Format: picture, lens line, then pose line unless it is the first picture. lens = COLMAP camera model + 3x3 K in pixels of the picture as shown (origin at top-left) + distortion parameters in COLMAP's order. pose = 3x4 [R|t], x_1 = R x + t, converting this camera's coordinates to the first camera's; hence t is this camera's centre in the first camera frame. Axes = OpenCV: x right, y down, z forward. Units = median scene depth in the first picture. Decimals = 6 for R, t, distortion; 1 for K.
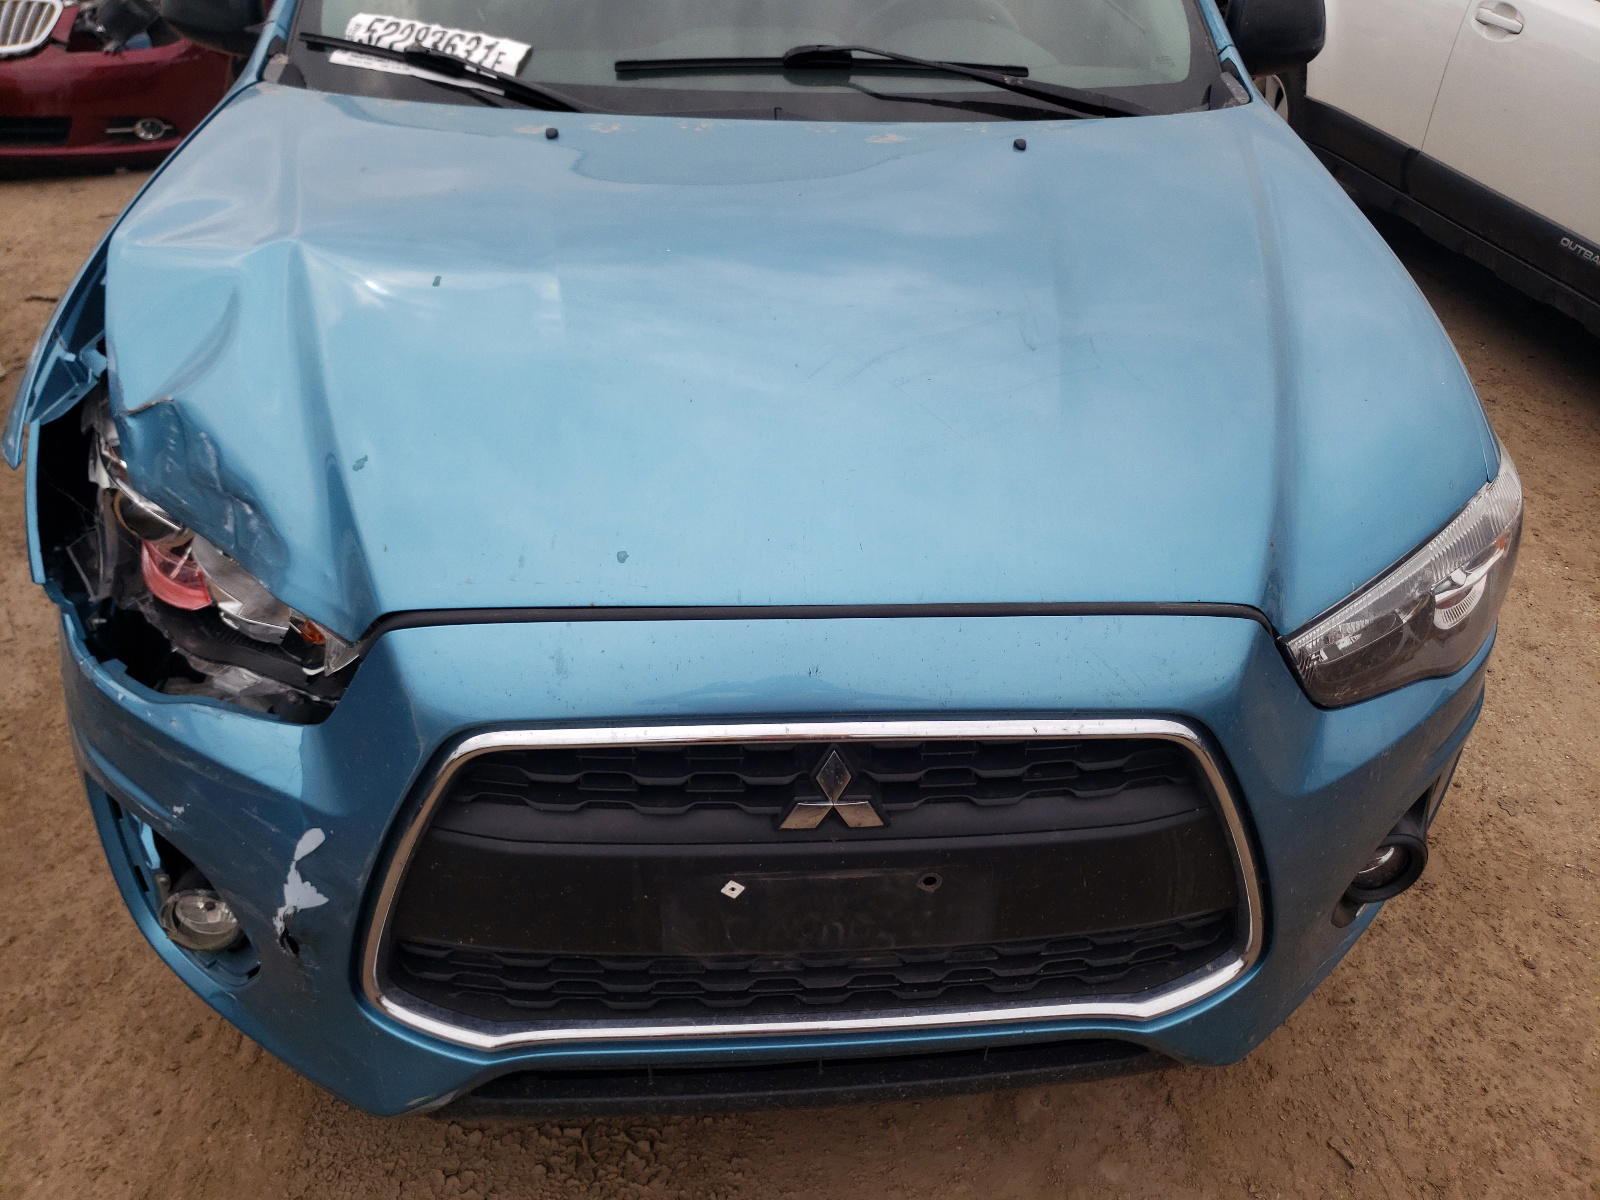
lens RADIAL K [[1246.3, 0, 805.7], [0, 1246.3, 585.7], [0, 0, 1]] dist [0.005509, -0.010433]
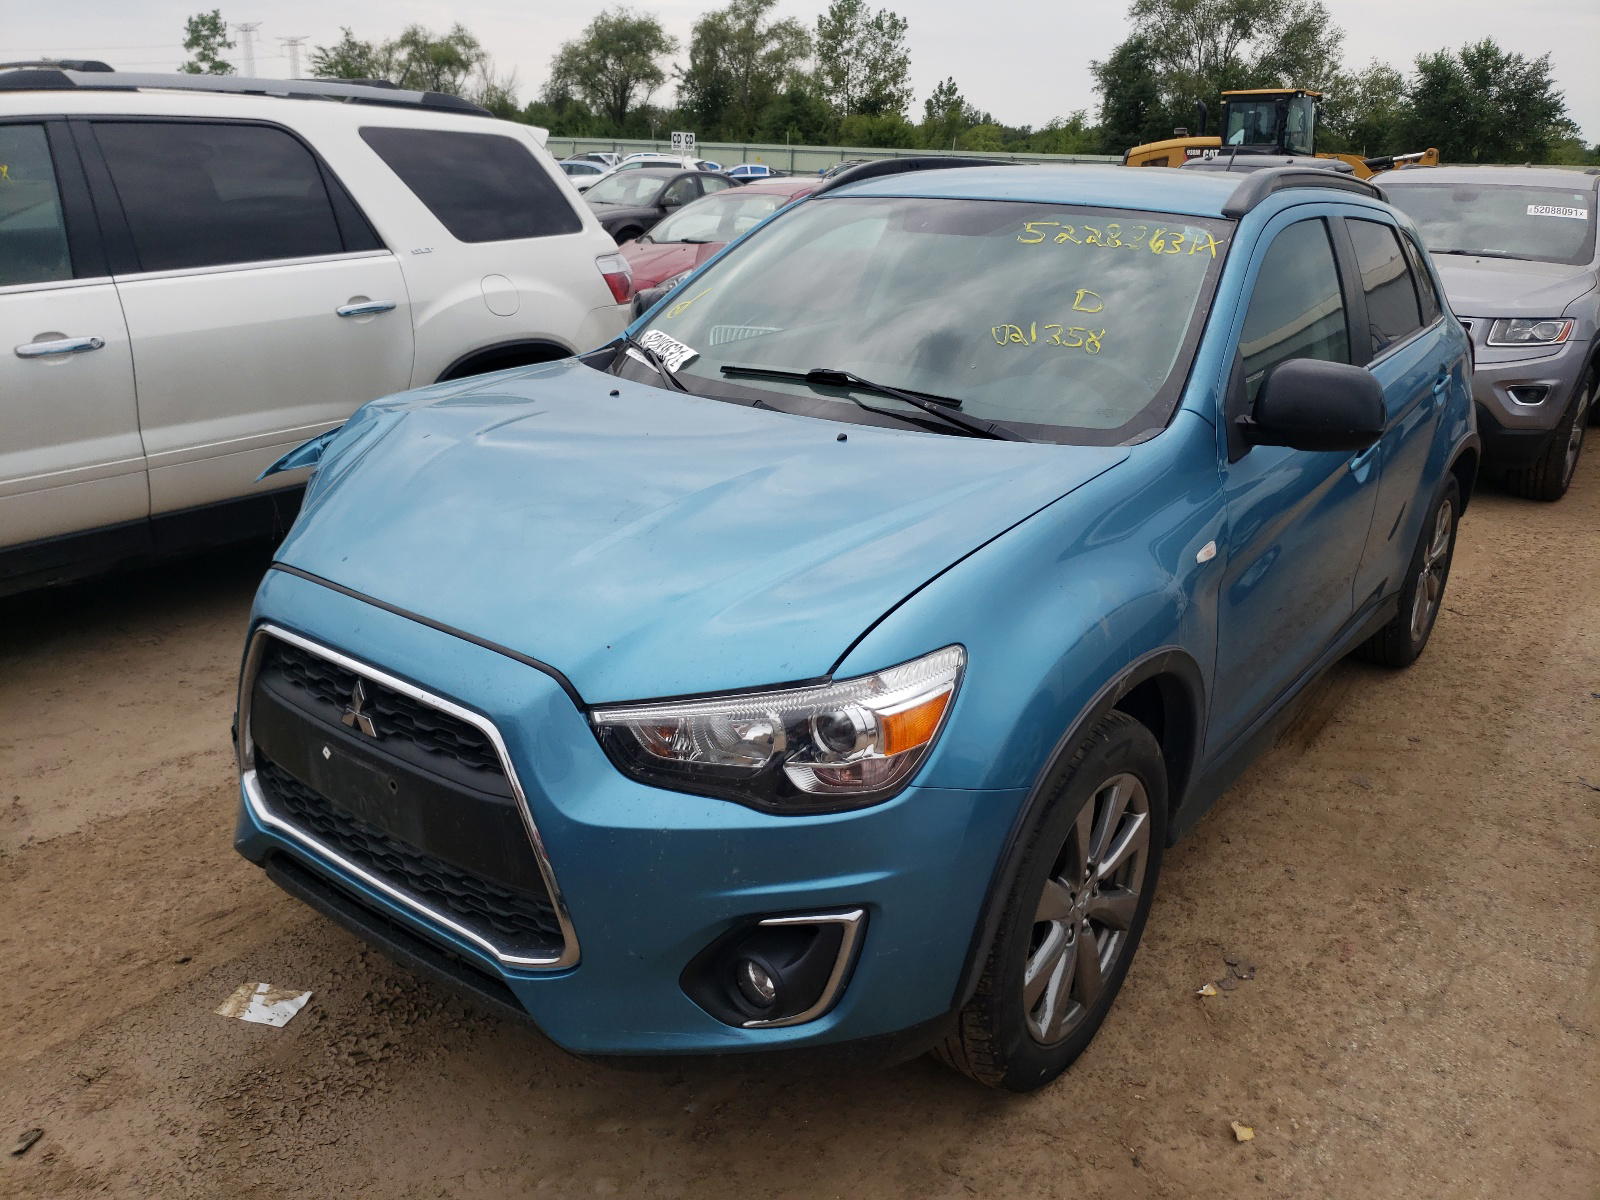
lens RADIAL K [[1234.8, 0, 809.4], [0, 1234.8, 601.6], [0, 0, 1]] dist [-0.005033, 0.003131]
pose [[0.740740, 0.196996, -0.642259, 1.028420], [-0.362061, 0.922376, -0.134664, 0.019817], [0.565876, 0.332288, 0.754566, -0.011555]]
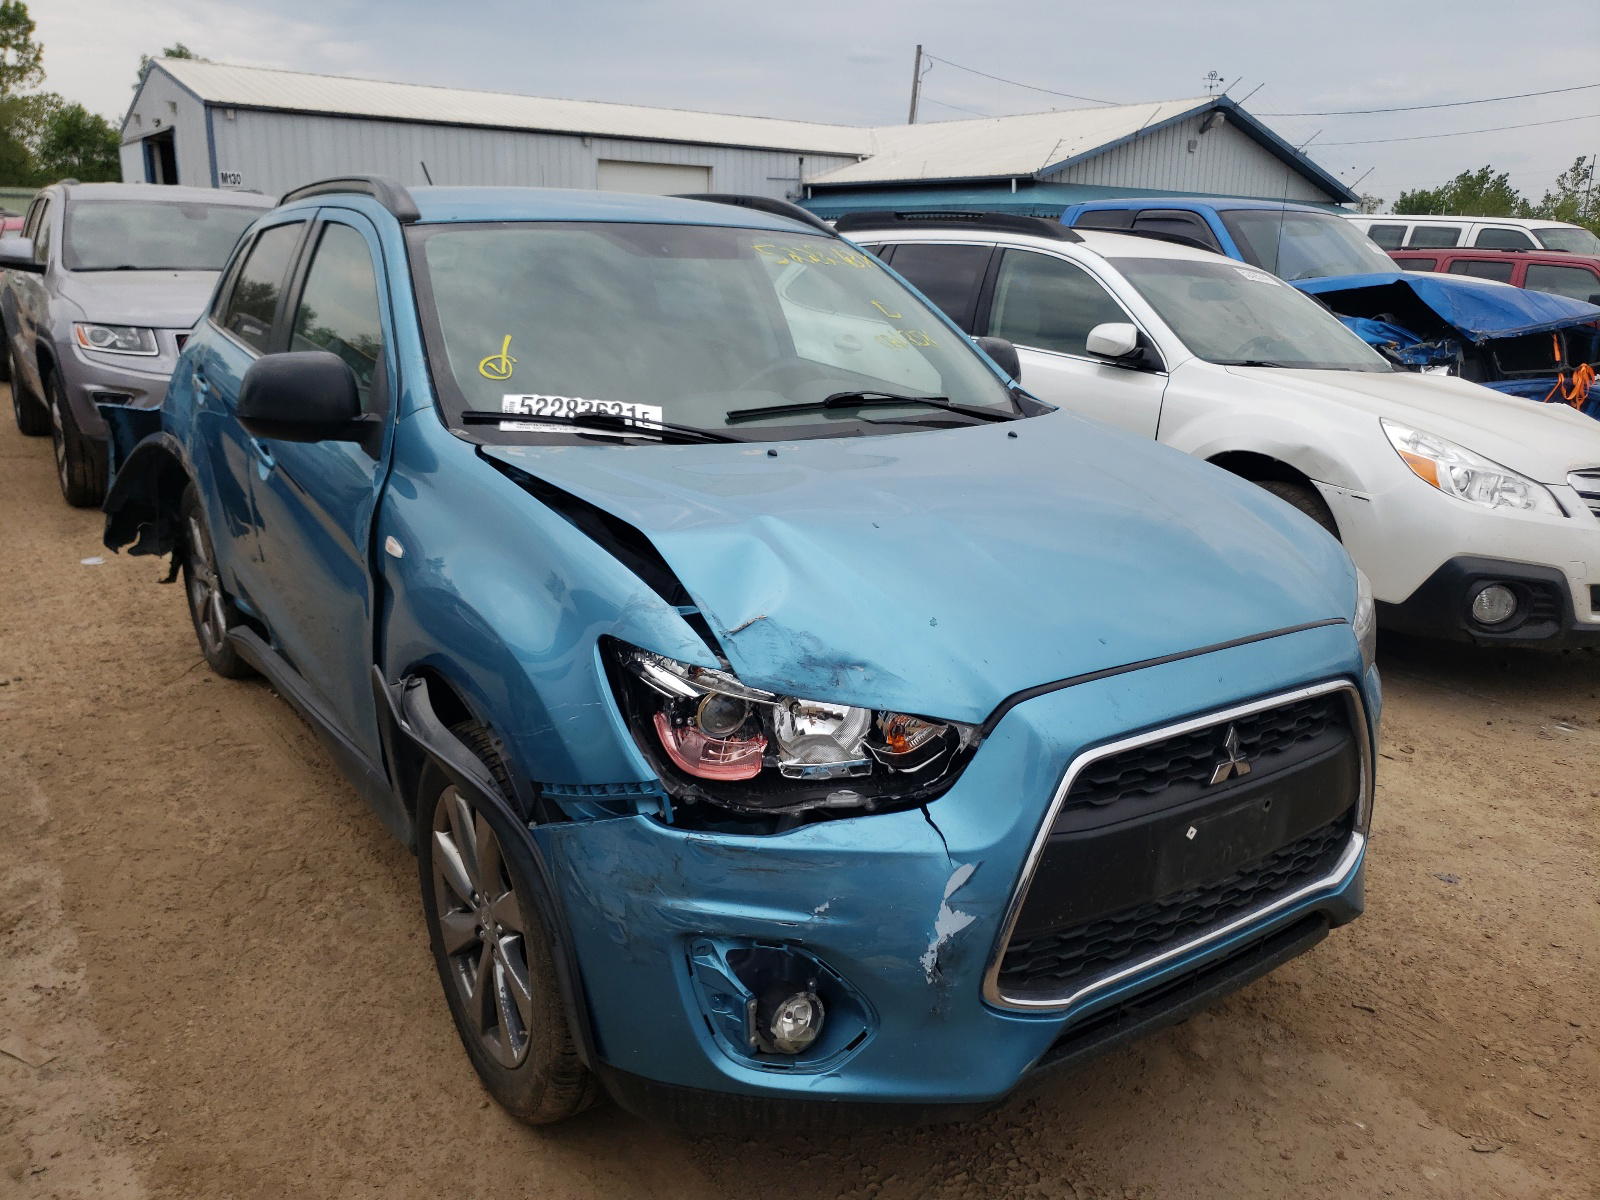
lens RADIAL K [[1234.8, 0, 807.8], [0, 1234.8, 604.9], [0, 0, 1]] dist [-0.005033, 0.003131]
pose [[0.865333, -0.145065, 0.479744, -0.815983], [0.271042, 0.940600, -0.204471, 0.103502], [-0.421586, 0.306966, 0.853251, -0.176478]]
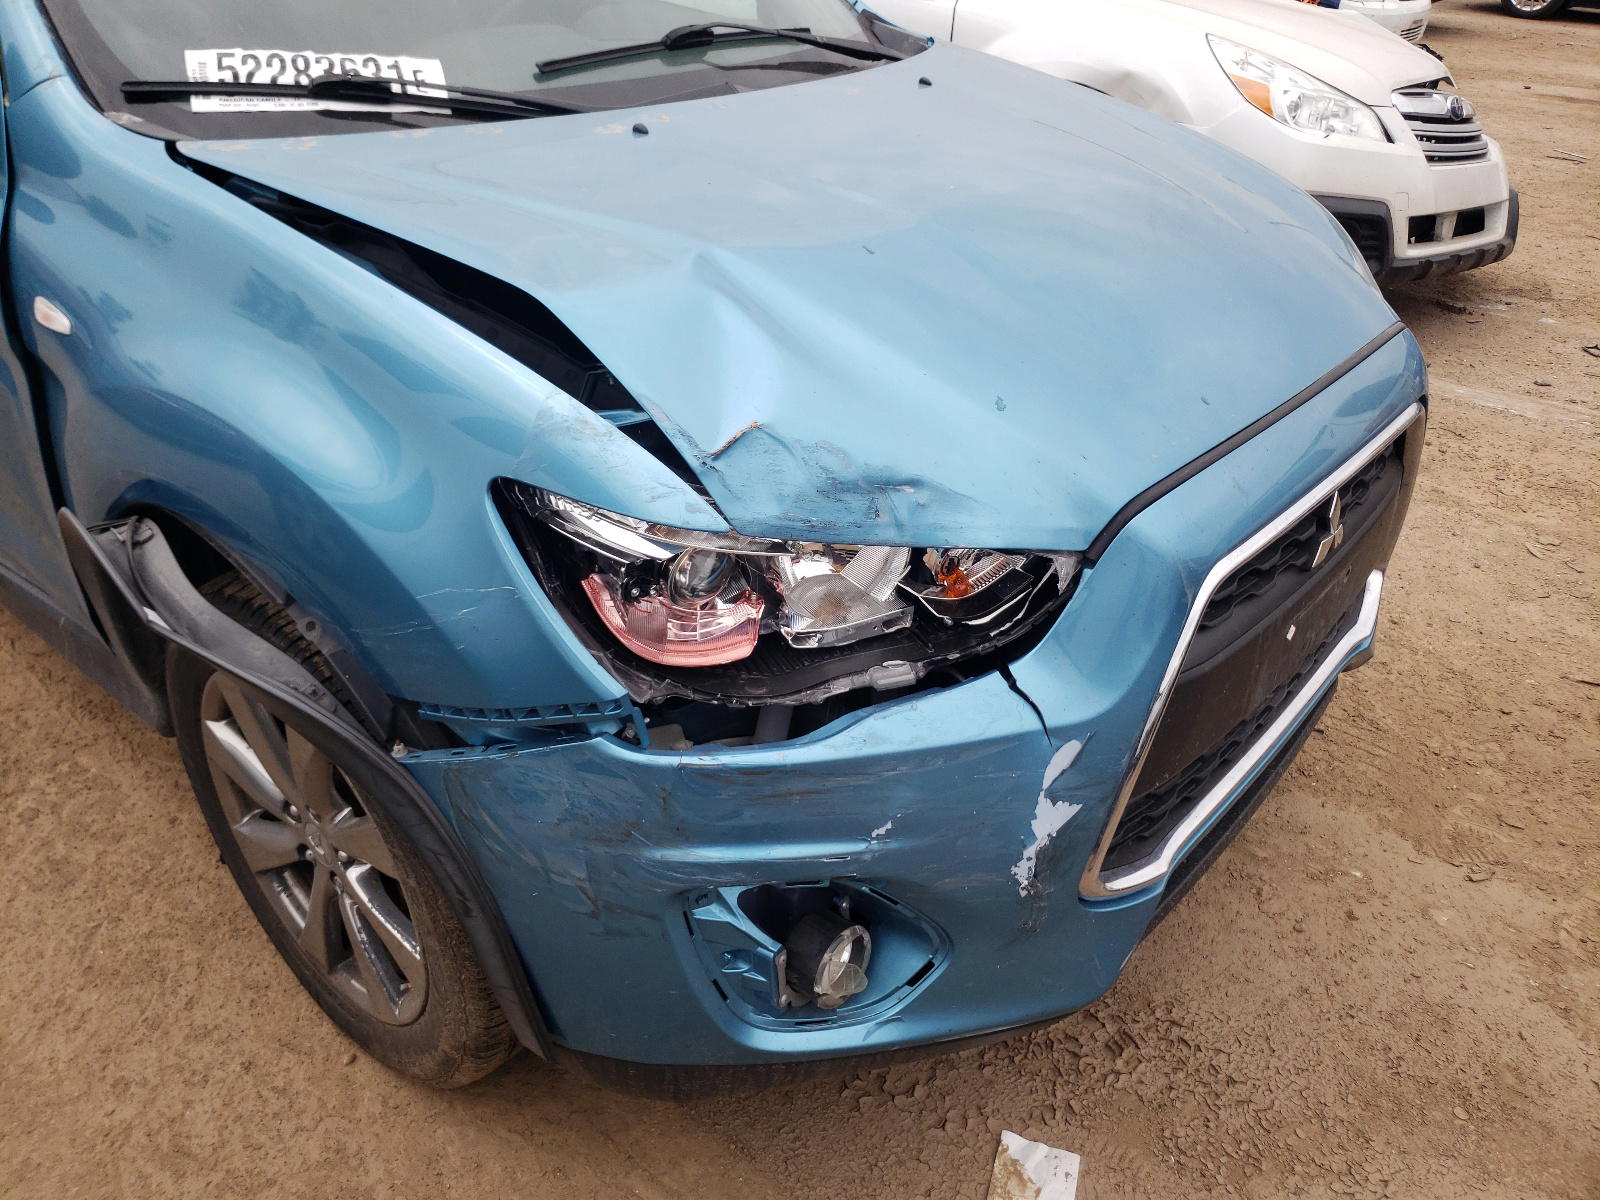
lens RADIAL K [[1246.3, 0, 799.5], [0, 1246.3, 567.4], [0, 0, 1]] dist [0.005509, -0.010433]
pose [[0.703731, -0.364220, 0.610005, -0.775334], [0.376130, 0.919399, 0.115031, -0.102244], [-0.602735, 0.148490, 0.784003, 0.190312]]
